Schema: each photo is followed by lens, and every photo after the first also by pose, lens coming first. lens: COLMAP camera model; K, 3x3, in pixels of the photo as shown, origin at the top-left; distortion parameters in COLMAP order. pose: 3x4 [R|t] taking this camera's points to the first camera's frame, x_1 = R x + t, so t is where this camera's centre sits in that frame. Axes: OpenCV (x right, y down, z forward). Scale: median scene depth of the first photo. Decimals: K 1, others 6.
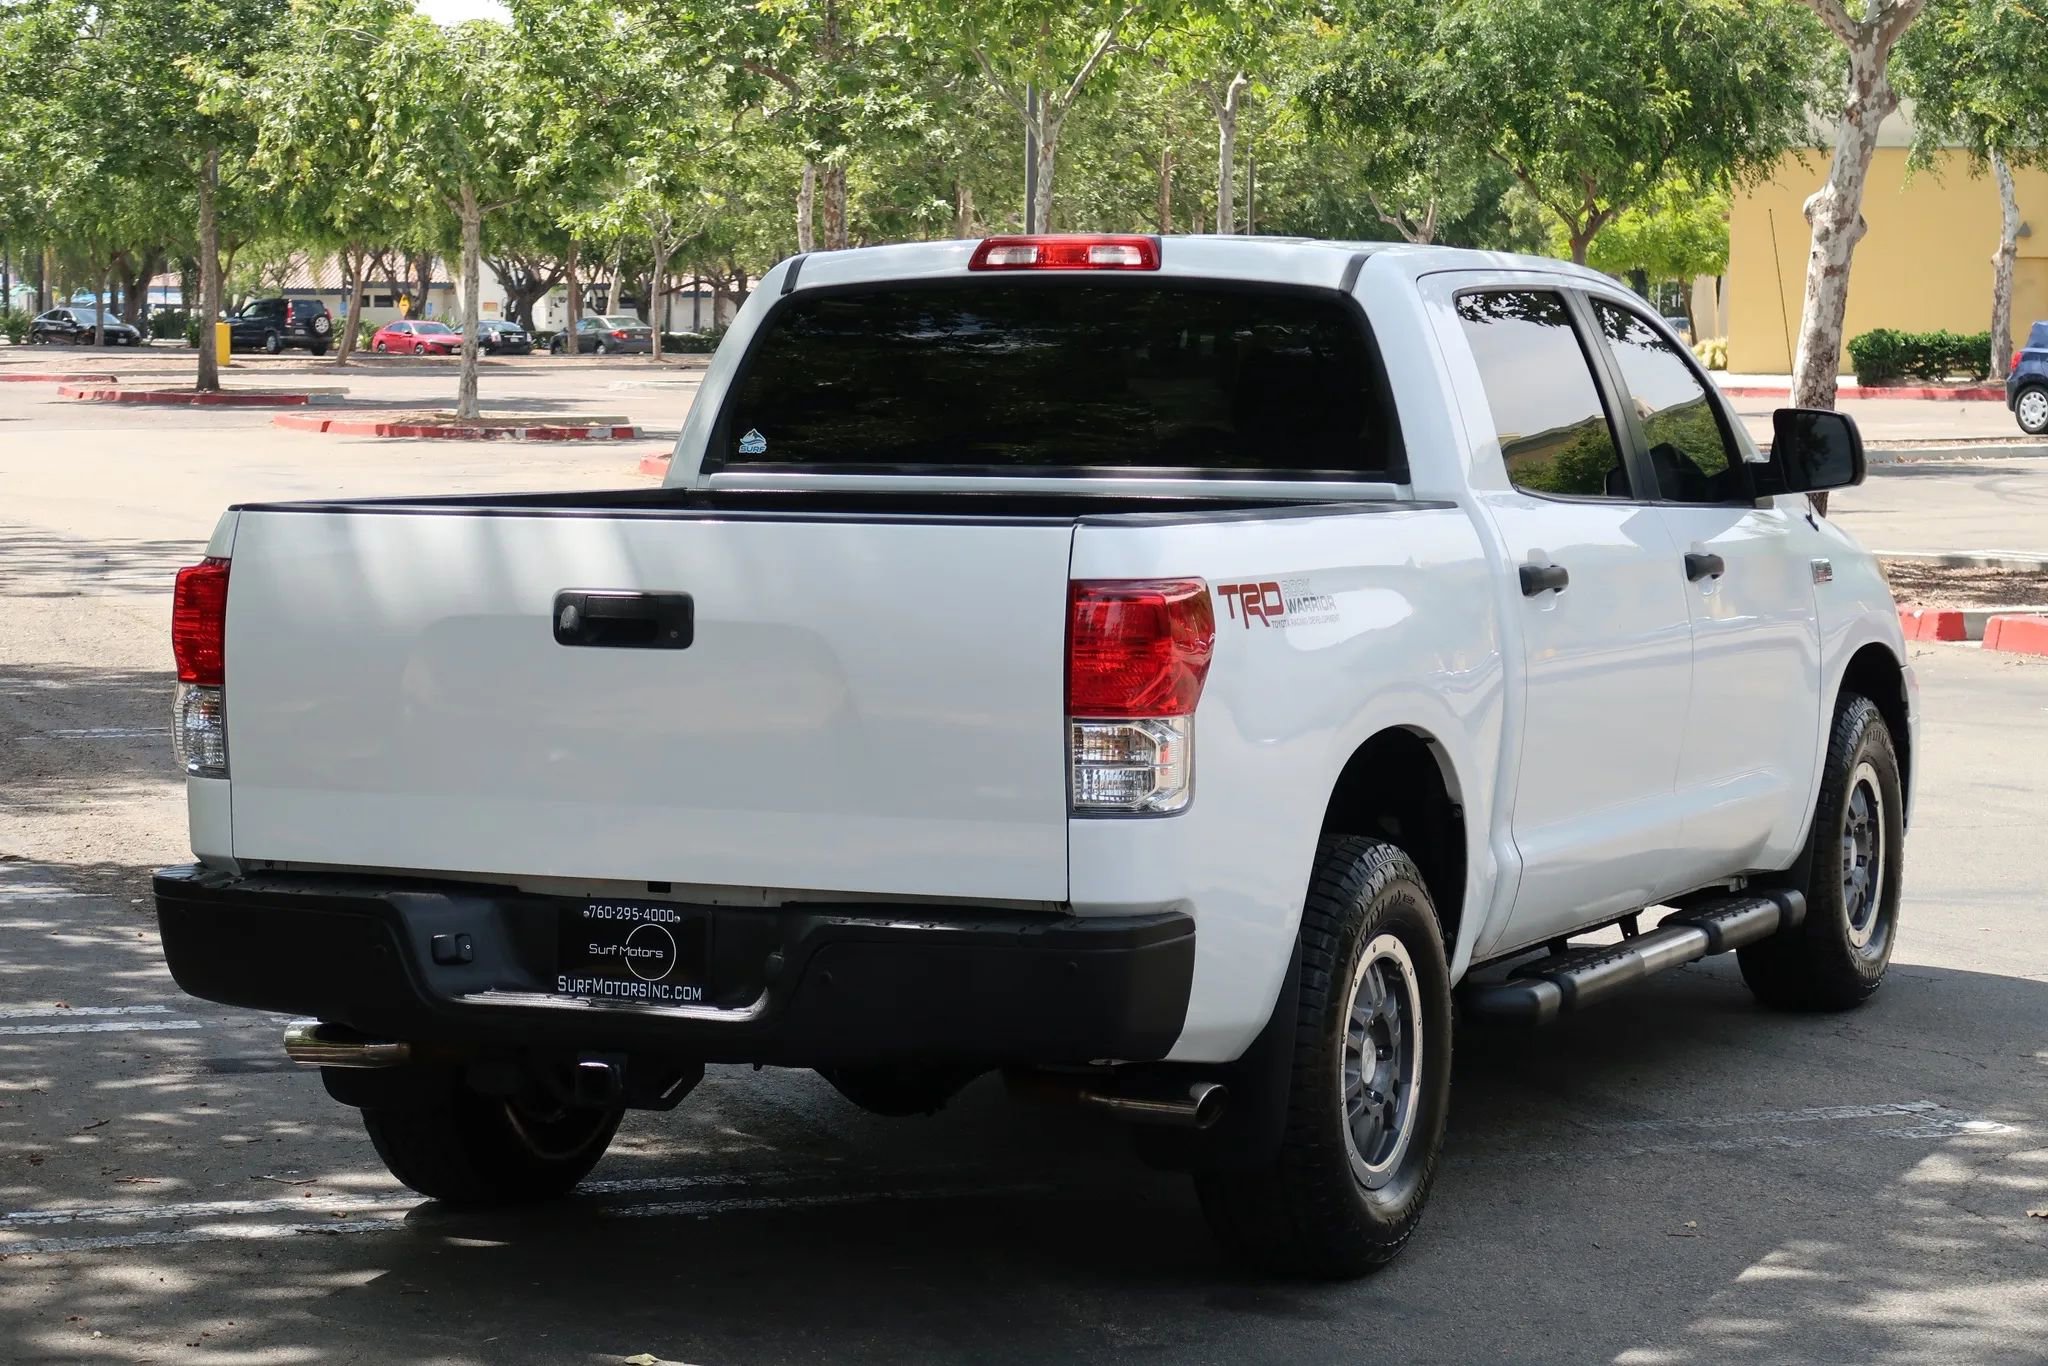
lens RADIAL K [[4890.8, 0, 1024.0], [0, 4890.8, 683.0], [0, 0, 1]] dist [-0.025734, 0.177307]
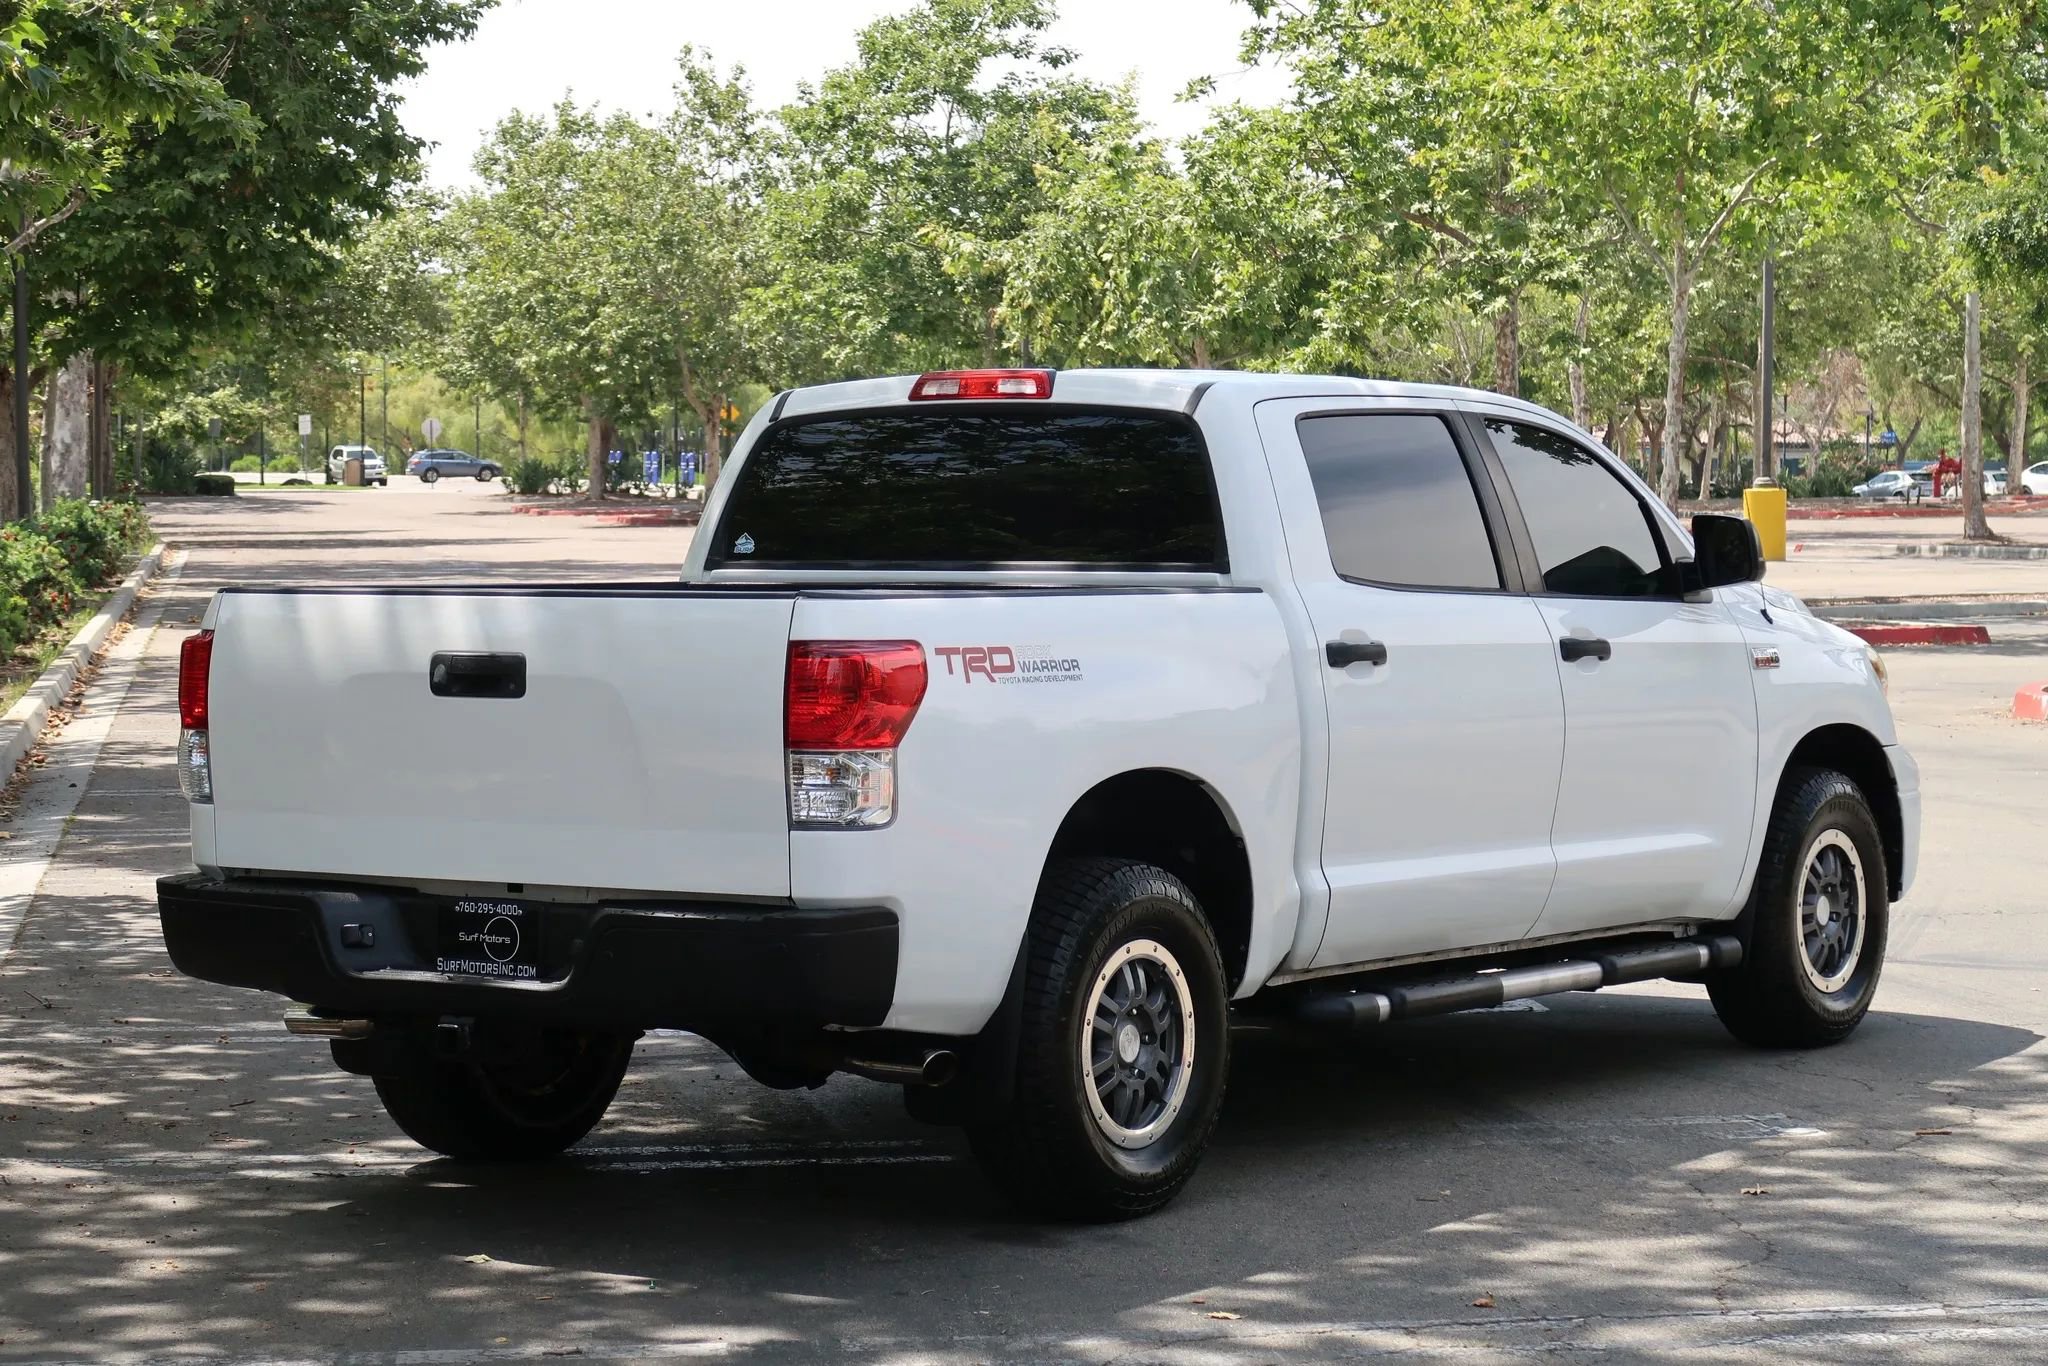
lens RADIAL K [[4890.8, 0, 1024.0], [0, 4890.8, 683.0], [0, 0, 1]] dist [-0.025734, 0.177307]
pose [[0.983418, 0.000017, -0.181355, 0.251192], [-0.005685, 0.999511, -0.030737, 0.023810], [0.181266, 0.031258, 0.982937, -0.192391]]
